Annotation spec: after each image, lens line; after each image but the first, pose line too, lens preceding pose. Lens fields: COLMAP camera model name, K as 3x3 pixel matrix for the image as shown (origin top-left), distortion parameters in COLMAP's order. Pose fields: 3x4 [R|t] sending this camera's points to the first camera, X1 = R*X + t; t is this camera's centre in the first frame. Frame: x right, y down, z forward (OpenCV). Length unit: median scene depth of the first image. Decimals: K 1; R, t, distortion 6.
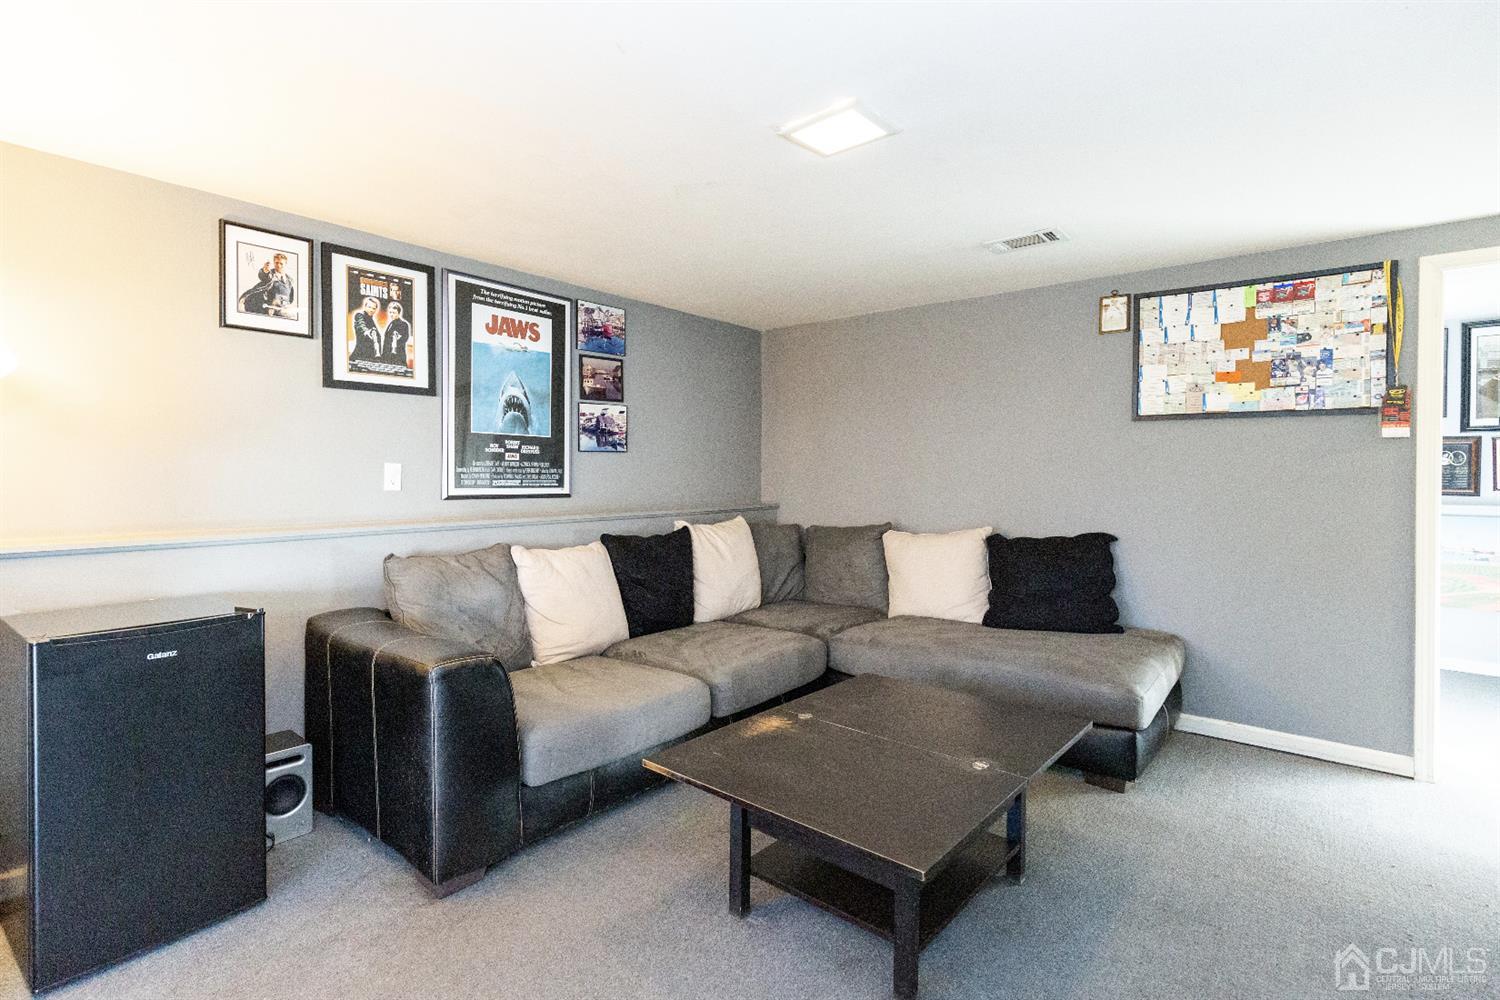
lens RADIAL K [[694.2, 0, 741.0], [0, 694.2, 503.3], [0, 0, 1]] dist [-0.000514, -0.000310]
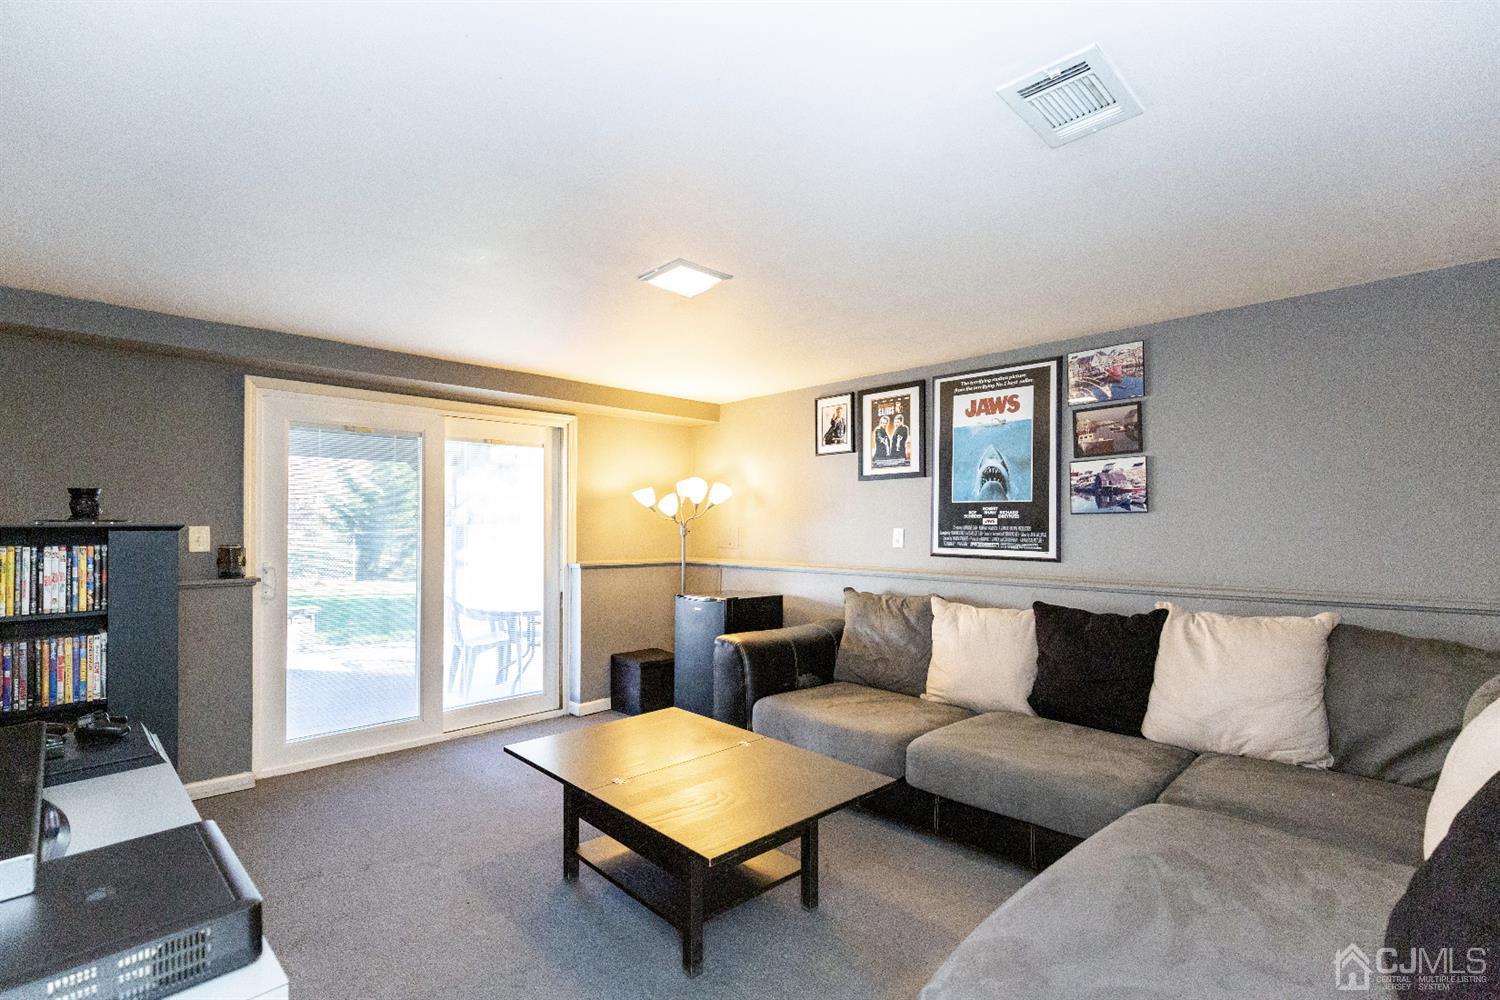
lens RADIAL K [[694.2, 0, 741.0], [0, 694.2, 503.3], [0, 0, 1]] dist [-0.000514, -0.000310]
pose [[-0.093123, -0.028162, -0.995256, 0.805990], [-0.040577, 0.998877, -0.024468, -0.052902], [0.994827, 0.038106, -0.094161, 0.706001]]
